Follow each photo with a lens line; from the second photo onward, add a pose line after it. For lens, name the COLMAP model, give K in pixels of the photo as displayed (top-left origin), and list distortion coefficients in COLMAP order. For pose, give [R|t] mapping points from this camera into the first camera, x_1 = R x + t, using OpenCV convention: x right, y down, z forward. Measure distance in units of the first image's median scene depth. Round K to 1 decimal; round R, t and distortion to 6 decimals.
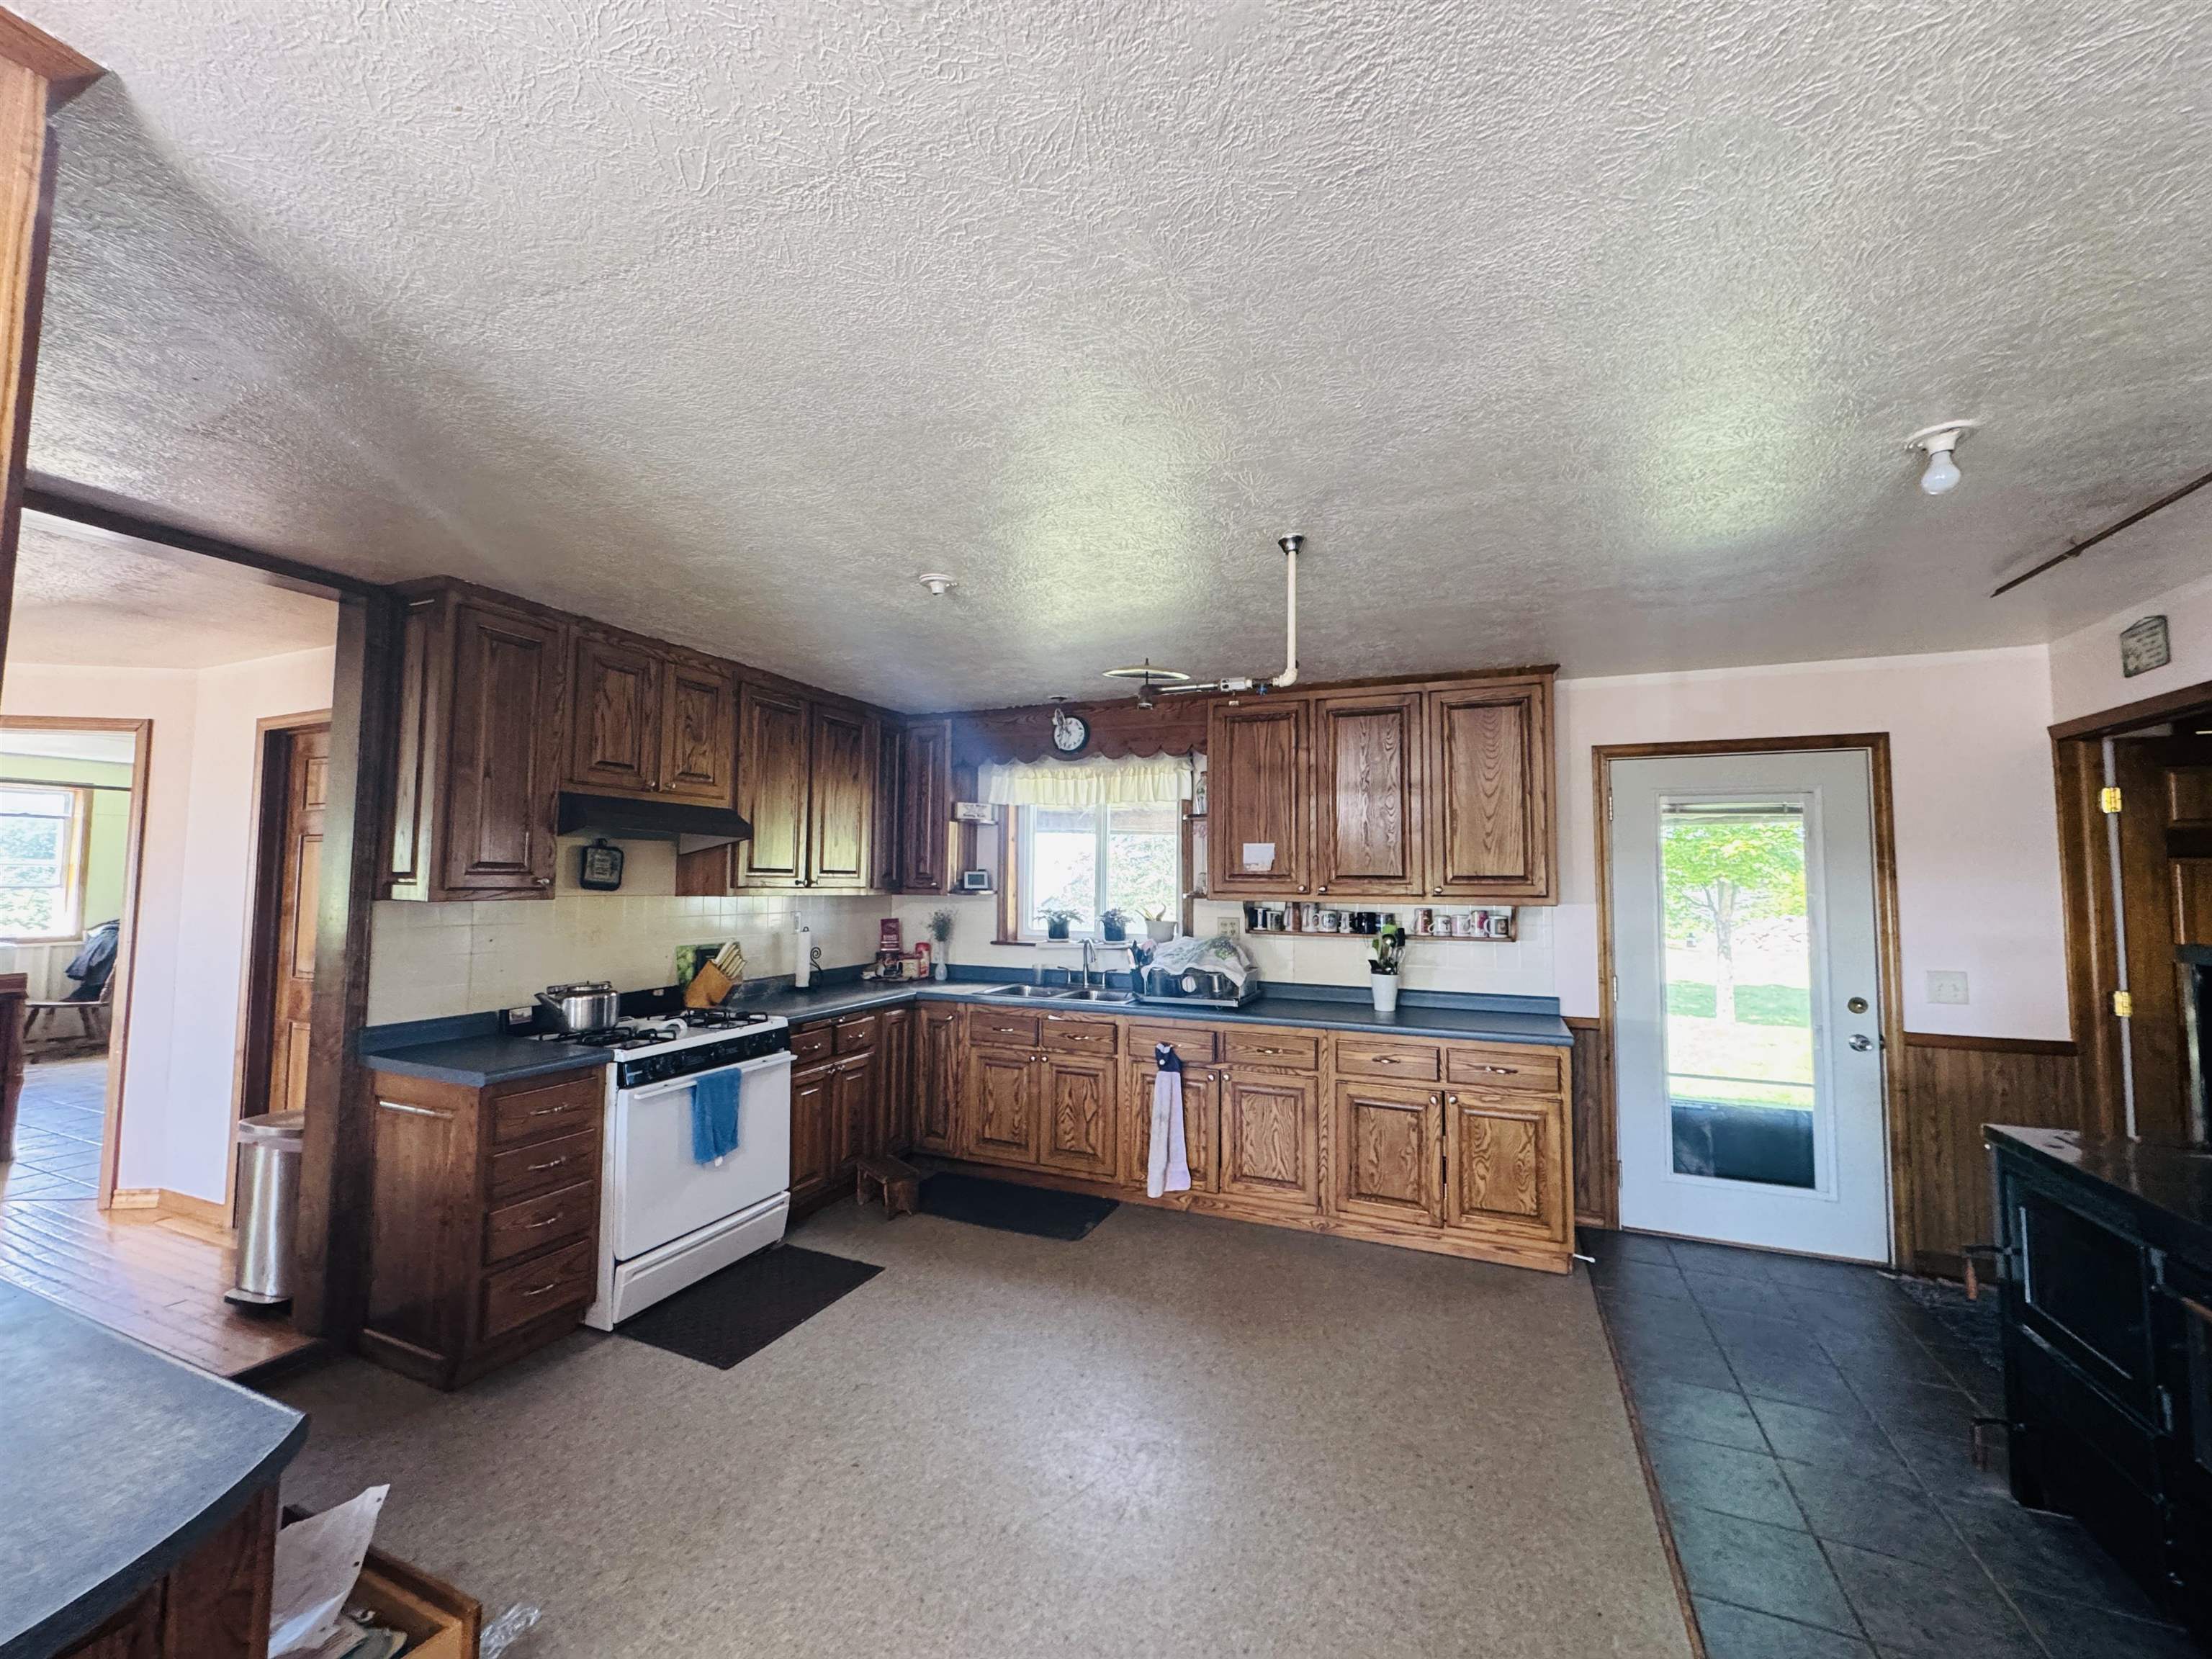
lens RADIAL K [[884.1, 0, 1108.6], [0, 884.1, 825.1], [0, 0, 1]] dist [-0.002414, 0.000386]
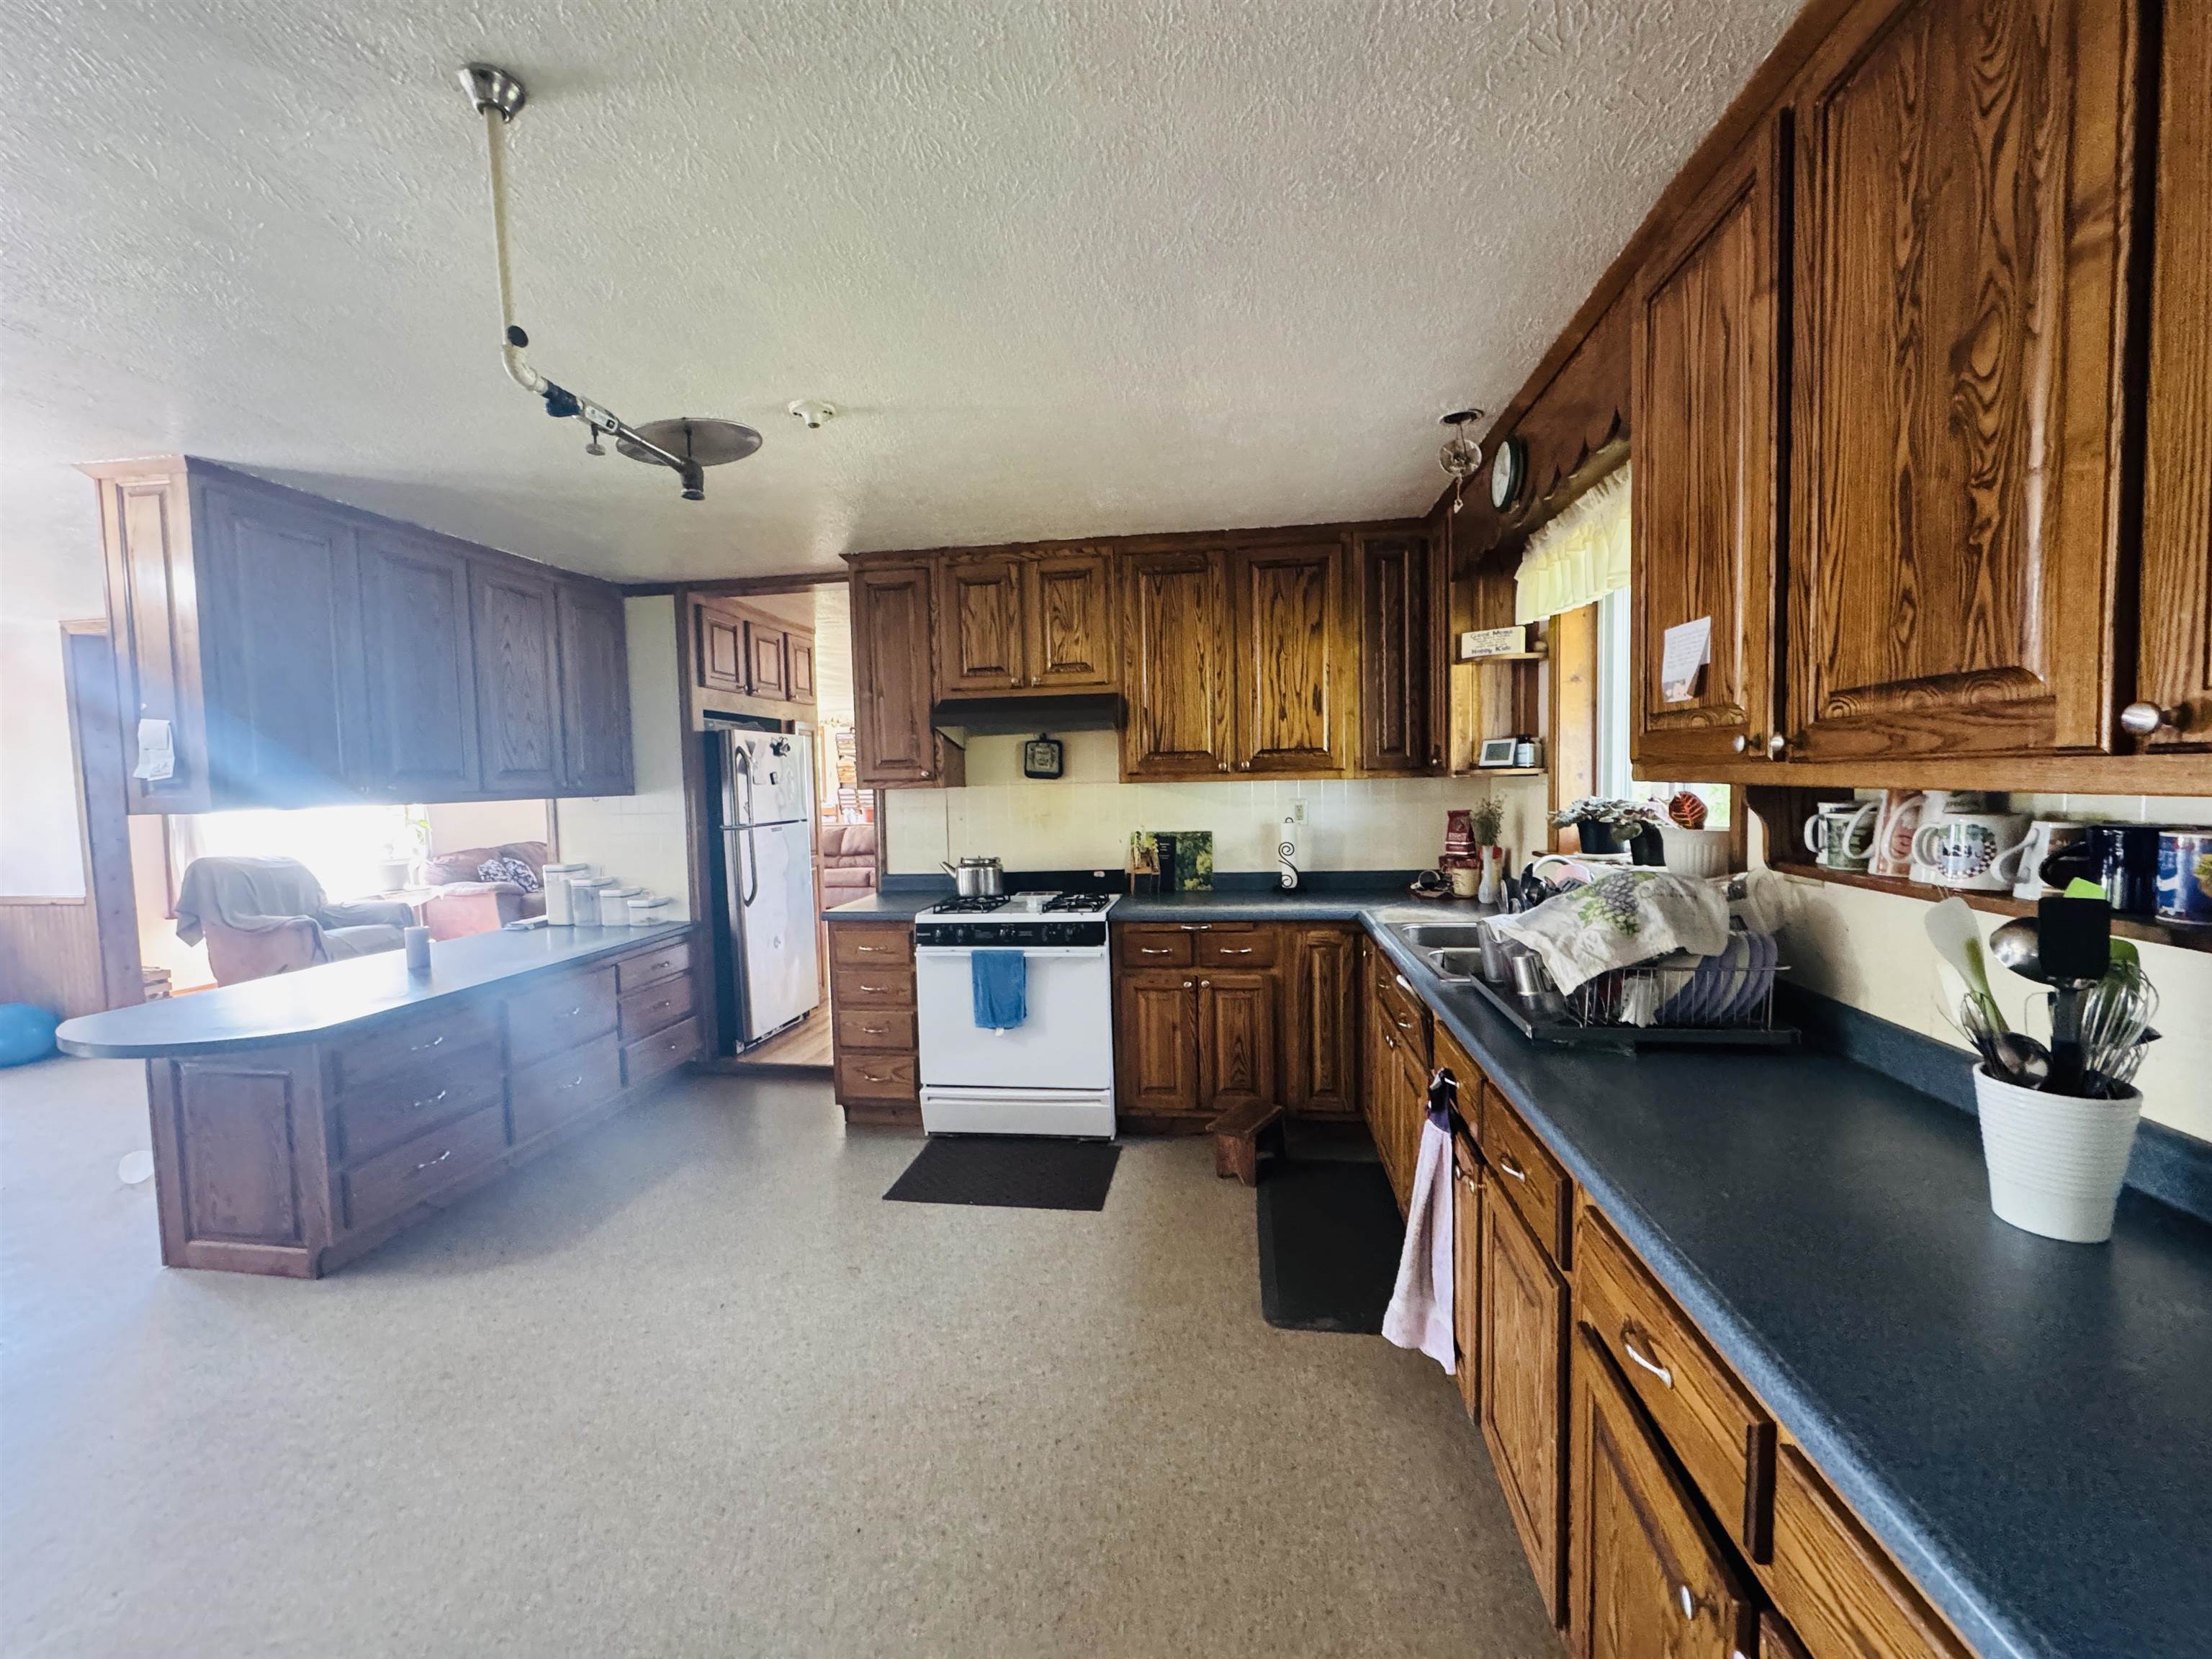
lens RADIAL K [[884.1, 0, 1105.5], [0, 884.1, 829.3], [0, 0, 1]] dist [-0.002414, 0.000386]
pose [[0.251832, 0.045644, -0.966694, 0.540737], [0.089939, 0.993460, 0.070337, 0.064373], [0.963583, -0.104656, 0.246080, 0.780458]]
